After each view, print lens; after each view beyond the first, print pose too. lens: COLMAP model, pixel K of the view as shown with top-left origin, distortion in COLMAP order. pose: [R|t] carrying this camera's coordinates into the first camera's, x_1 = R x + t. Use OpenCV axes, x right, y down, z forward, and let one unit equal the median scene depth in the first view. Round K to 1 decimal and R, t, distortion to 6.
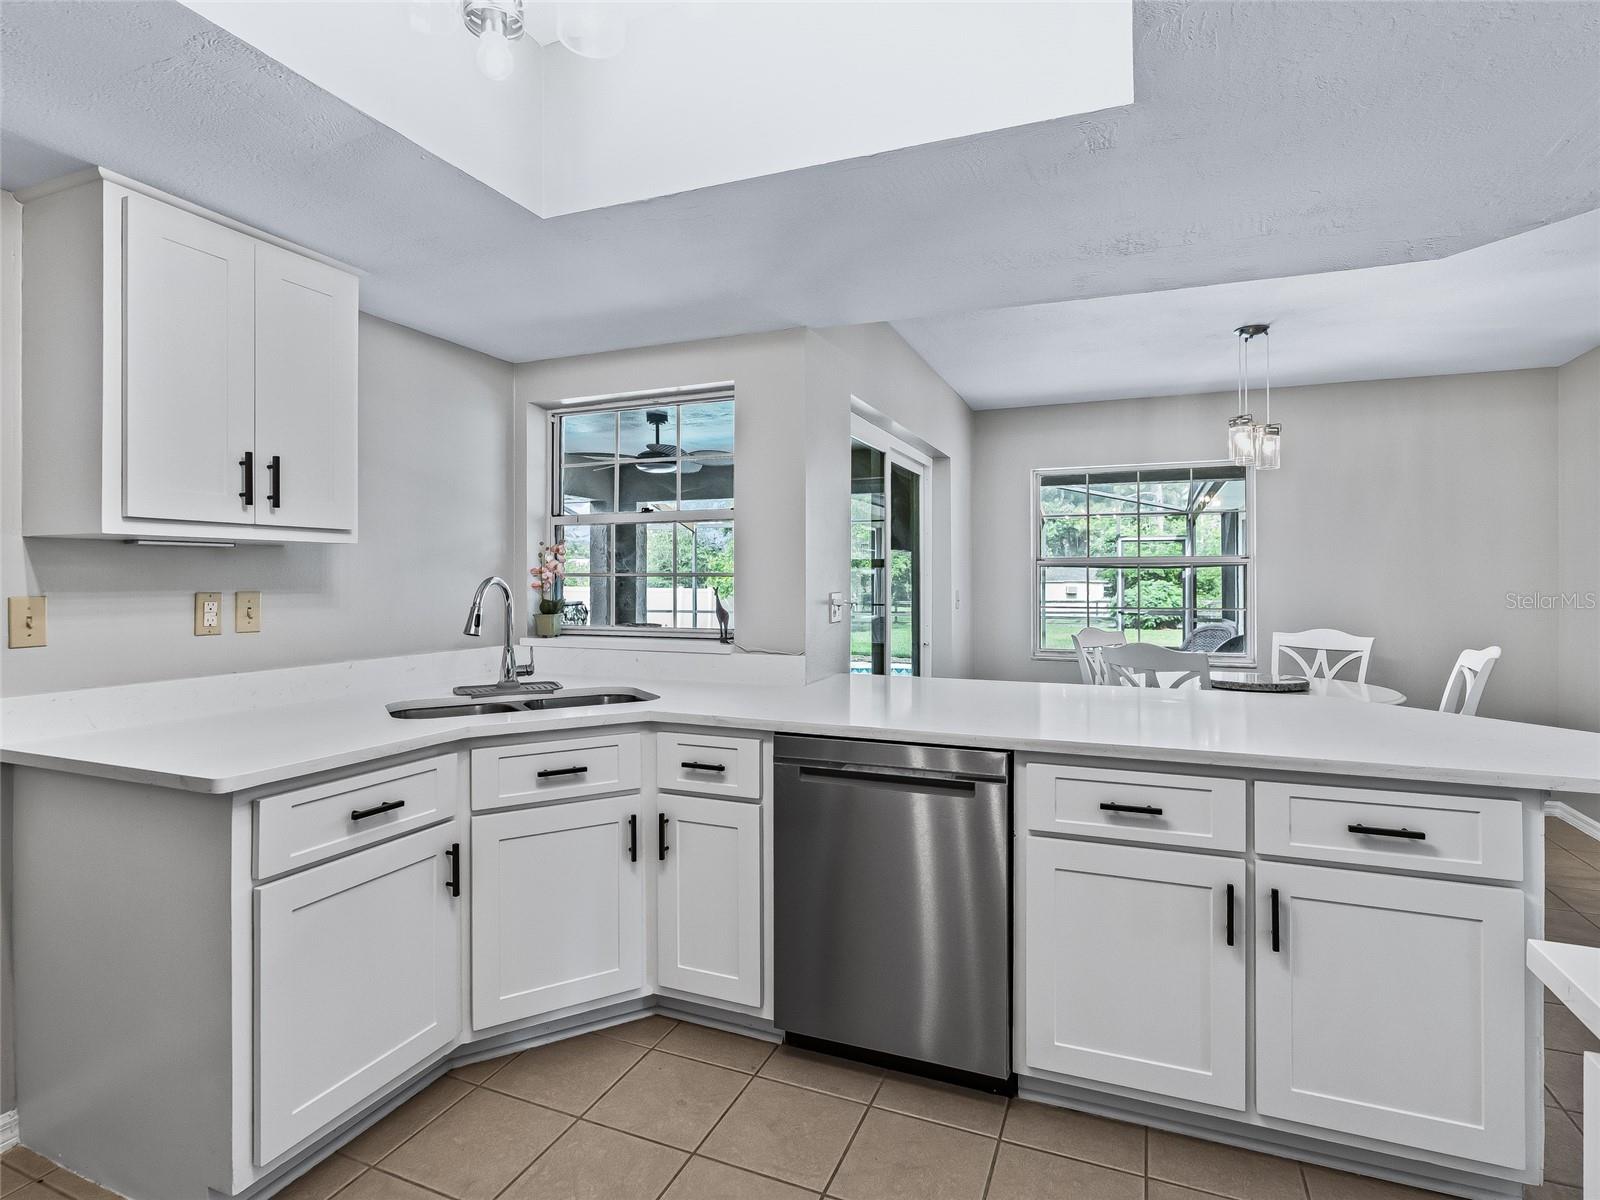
lens RADIAL K [[823.0, 0, 786.3], [0, 823.0, 574.4], [0, 0, 1]] dist [-0.006582, 0.000945]
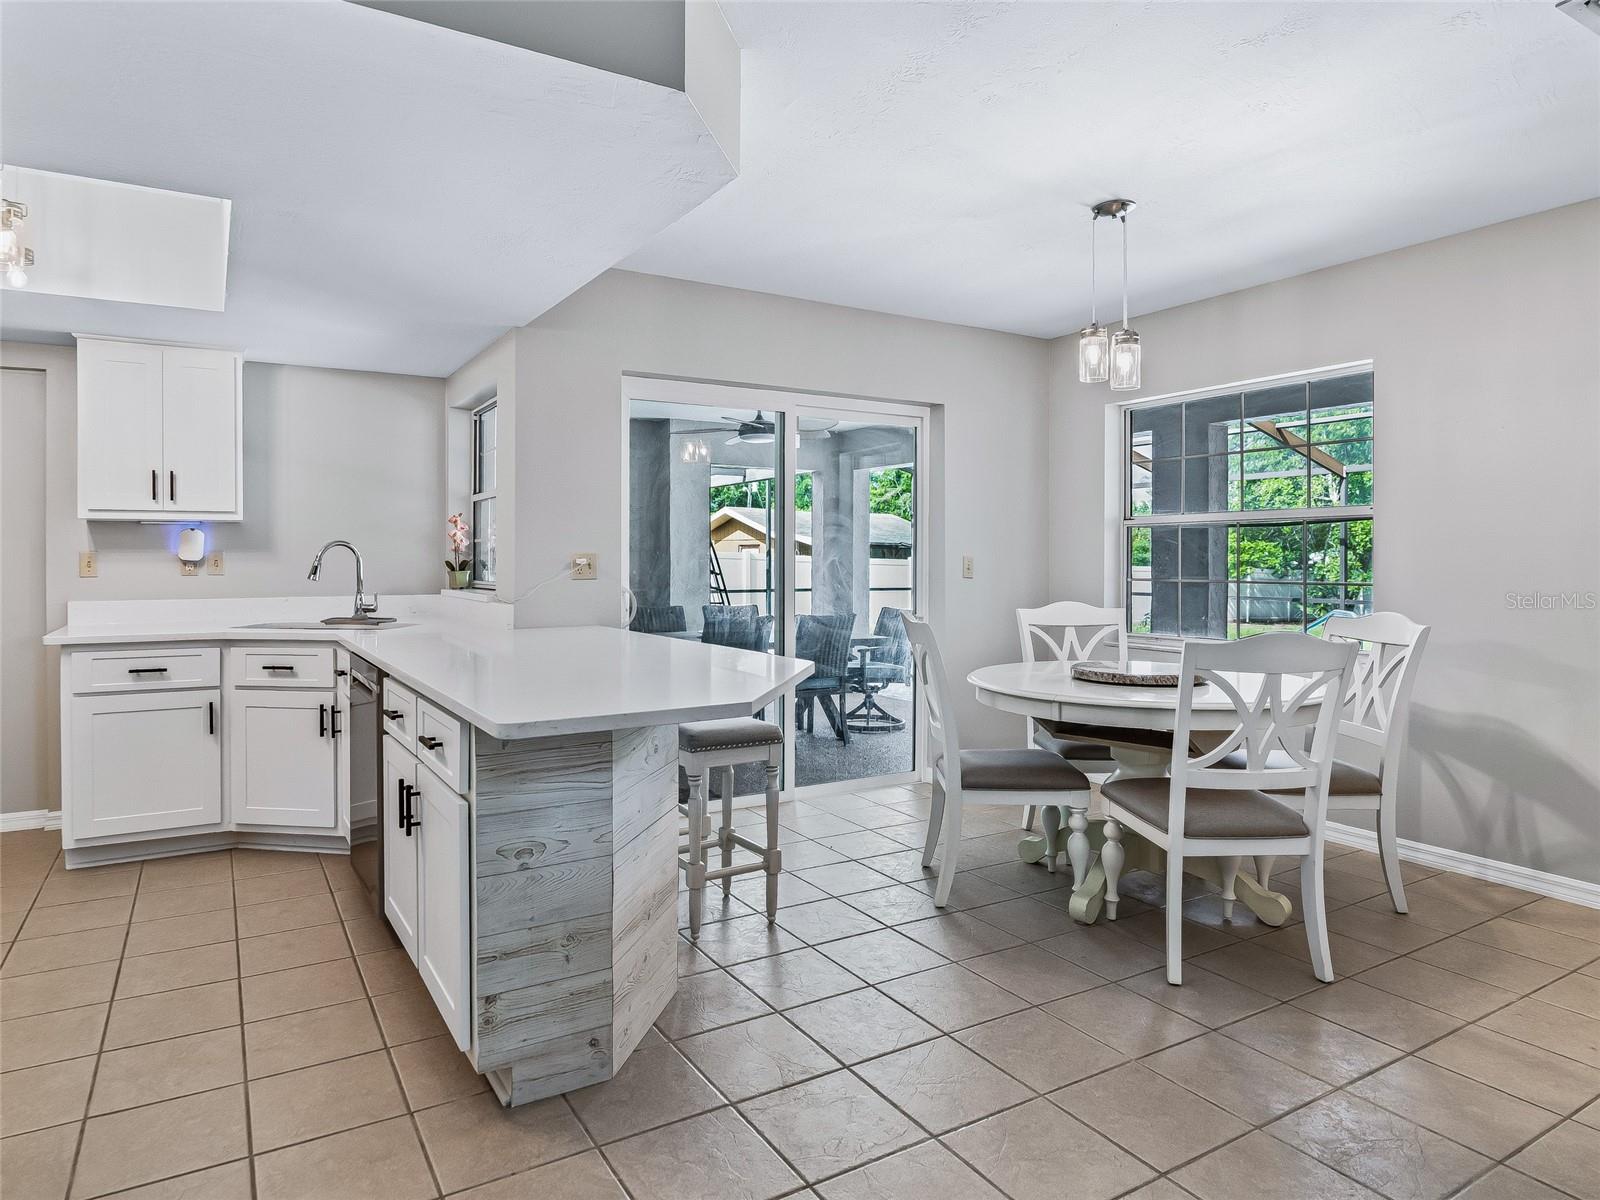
lens RADIAL K [[937.5, 0, 736.9], [0, 937.5, 566.0], [0, 0, 1]] dist [-0.026908, 0.002206]
pose [[0.785573, 0.003208, -0.618761, 1.399825], [0.004487, 0.999931, 0.010881, 0.037696], [0.618753, -0.011325, 0.785504, 0.180590]]
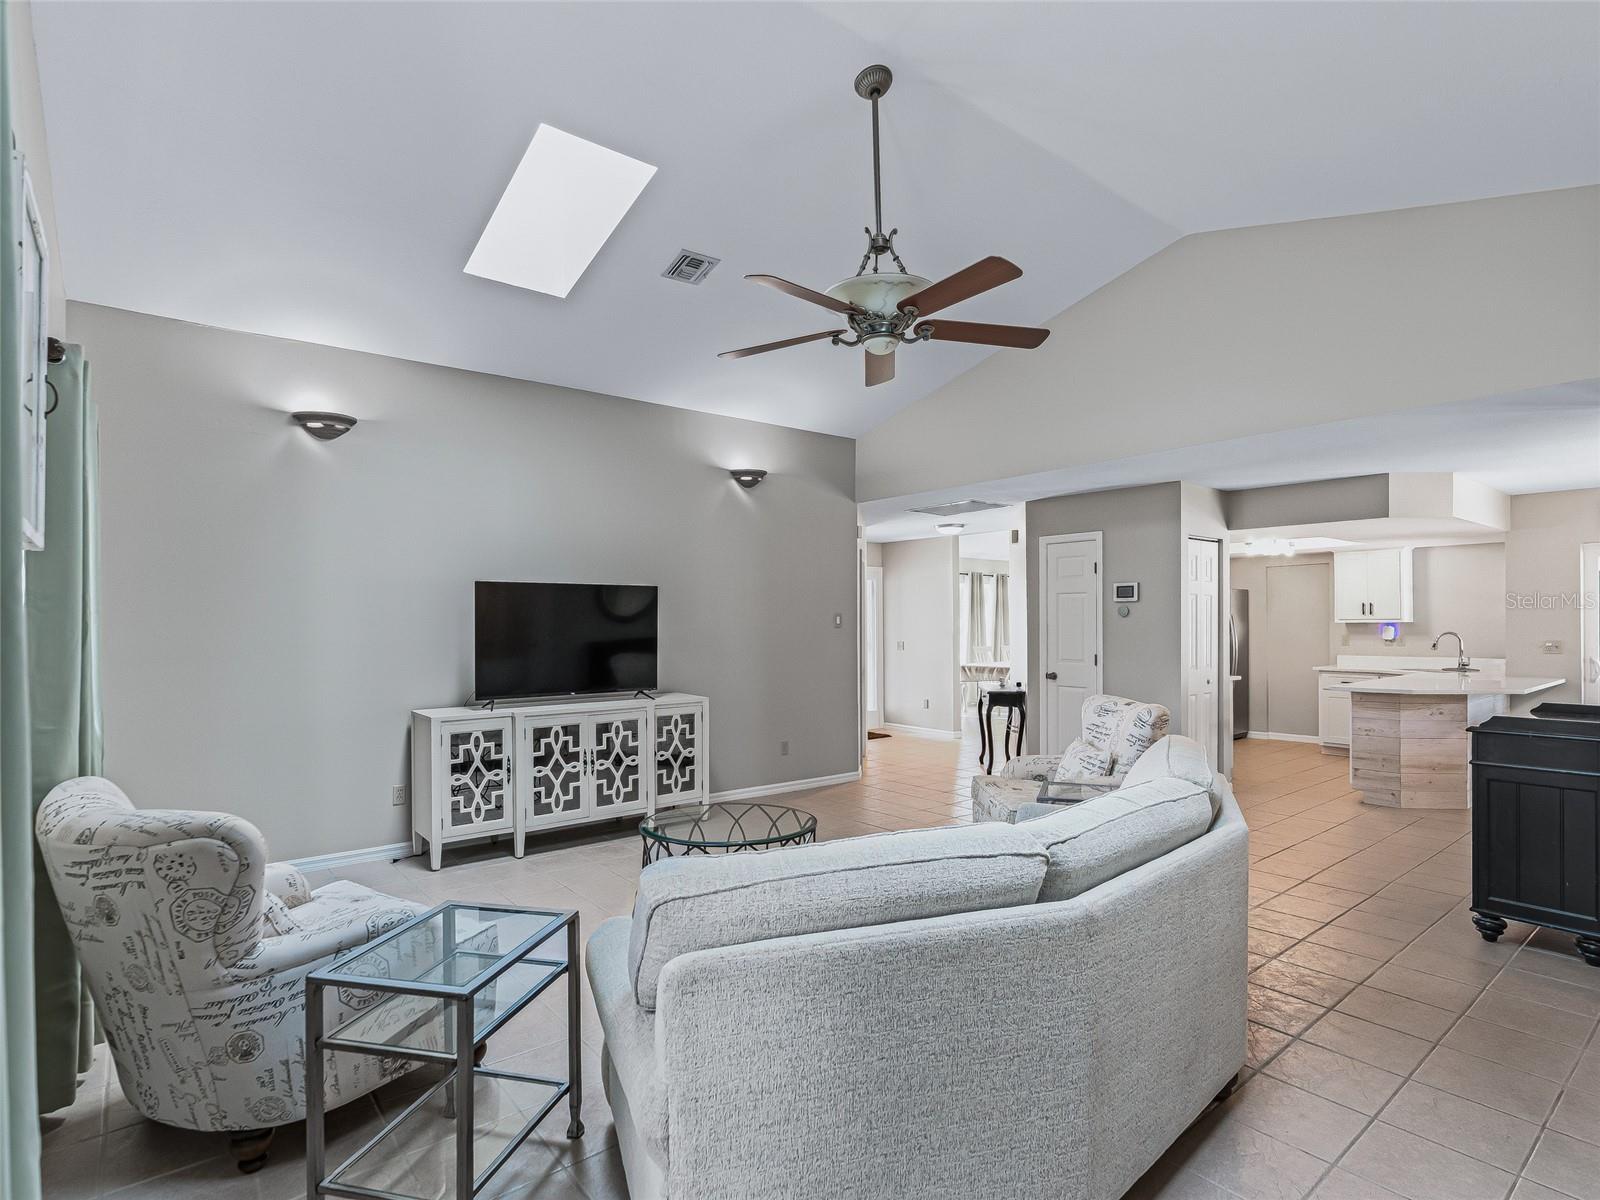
lens RADIAL K [[770.3, 0, 797.3], [0, 770.3, 621.9], [0, 0, 1]] dist [-0.012546, -0.000083]
pose [[-0.503939, -0.000737, -0.863739, 3.879020], [0.006931, 0.999964, -0.004897, -0.042229], [0.863711, -0.008454, -0.503916, 0.400643]]
